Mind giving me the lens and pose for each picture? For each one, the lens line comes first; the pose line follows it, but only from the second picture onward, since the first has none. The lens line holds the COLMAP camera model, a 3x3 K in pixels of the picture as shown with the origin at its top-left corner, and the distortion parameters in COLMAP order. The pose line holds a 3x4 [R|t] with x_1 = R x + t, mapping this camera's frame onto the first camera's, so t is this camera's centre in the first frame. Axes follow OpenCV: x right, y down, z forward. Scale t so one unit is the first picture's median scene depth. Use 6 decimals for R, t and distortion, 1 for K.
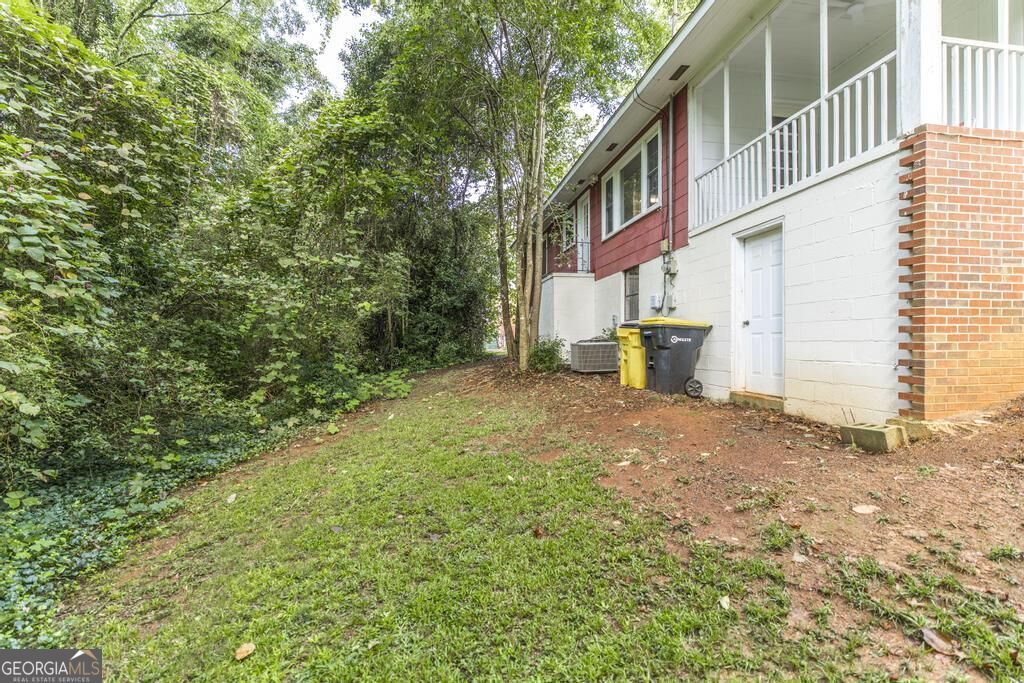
lens RADIAL K [[454.4, 0, 510.9], [0, 454.4, 339.3], [0, 0, 1]] dist [0.011415, 0.000040]
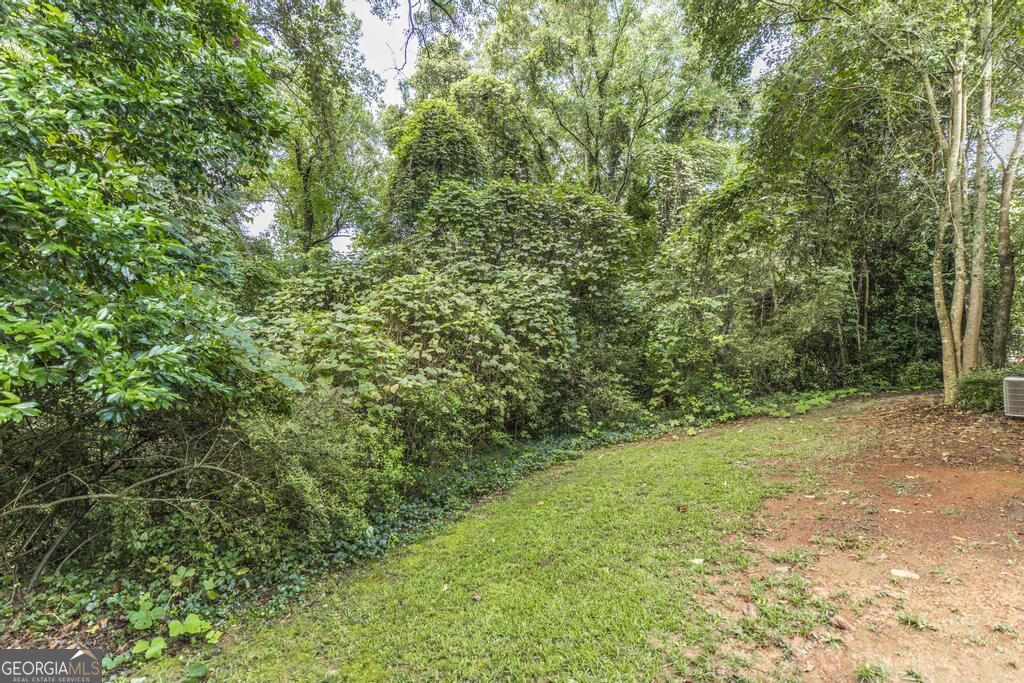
lens RADIAL K [[454.4, 0, 512.3], [0, 454.4, 344.1], [0, 0, 1]] dist [0.011415, 0.000040]
pose [[0.495847, -0.002882, -0.868405, 0.496172], [0.006113, 0.999981, 0.000172, -0.063004], [0.868388, -0.005393, 0.495856, -0.115355]]
